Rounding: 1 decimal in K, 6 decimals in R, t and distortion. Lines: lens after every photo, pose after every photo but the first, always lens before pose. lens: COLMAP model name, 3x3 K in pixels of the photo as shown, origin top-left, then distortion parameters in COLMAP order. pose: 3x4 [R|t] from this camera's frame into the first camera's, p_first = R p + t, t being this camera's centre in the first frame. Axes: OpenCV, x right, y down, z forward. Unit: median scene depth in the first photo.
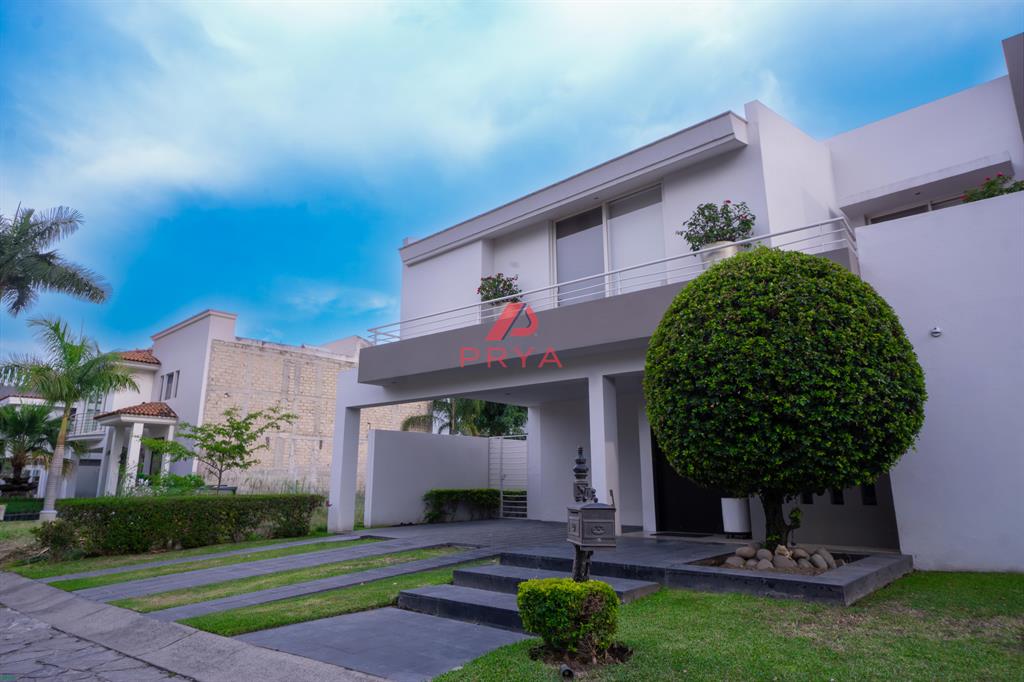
lens RADIAL K [[627.2, 0, 510.7], [0, 627.2, 320.3], [0, 0, 1]] dist [0.003317, 0.000851]
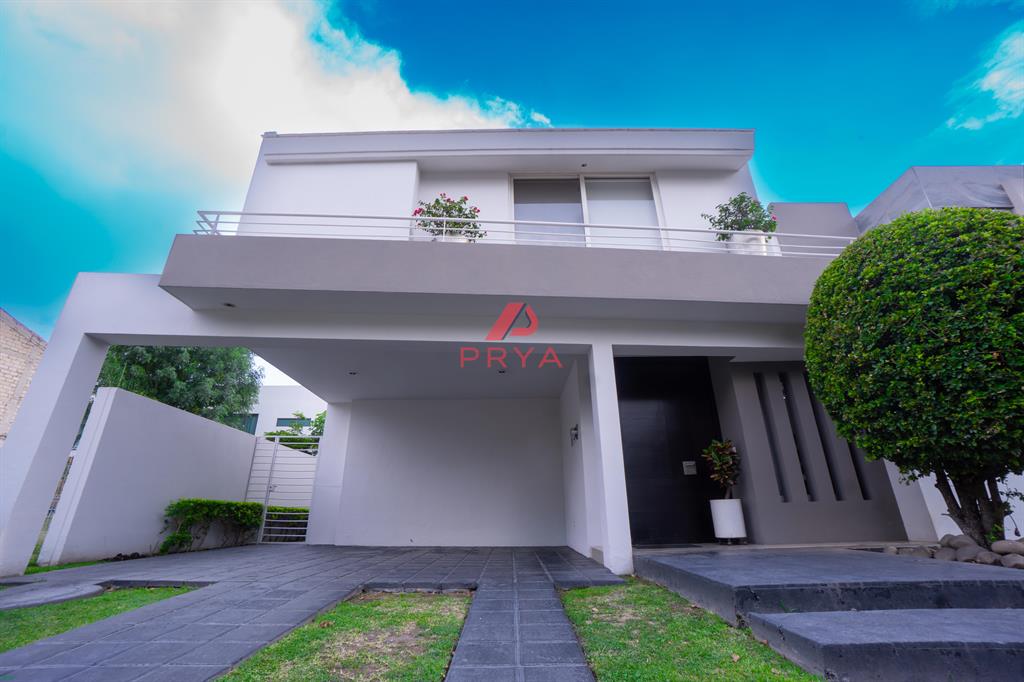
lens RADIAL K [[449.7, 0, 506.8], [0, 449.7, 313.5], [0, 0, 1]] dist [-0.058443, 0.022350]
pose [[0.735339, 0.283404, 0.615596, -0.247416], [-0.166290, 0.956046, -0.241503, 0.161927], [-0.656981, 0.075219, 0.750146, 0.492521]]
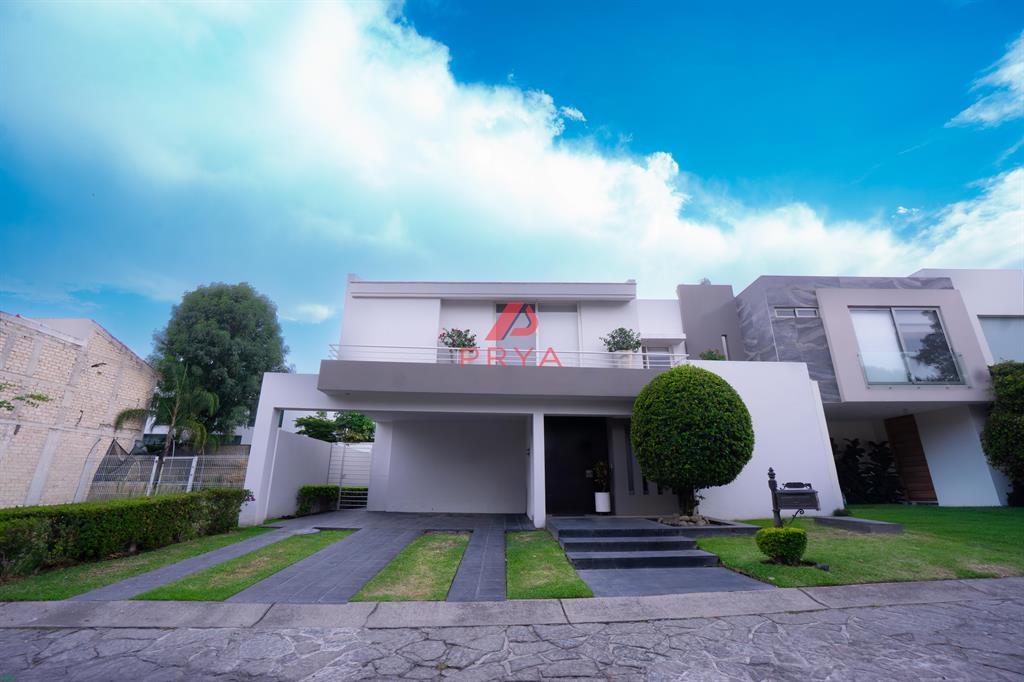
lens RADIAL K [[449.7, 0, 506.8], [0, 449.7, 313.5], [0, 0, 1]] dist [-0.058443, 0.022350]
pose [[0.722904, 0.253886, 0.642613, -0.537360], [-0.181506, 0.967160, -0.177924, 0.047140], [-0.666683, 0.011984, 0.745245, 0.167226]]
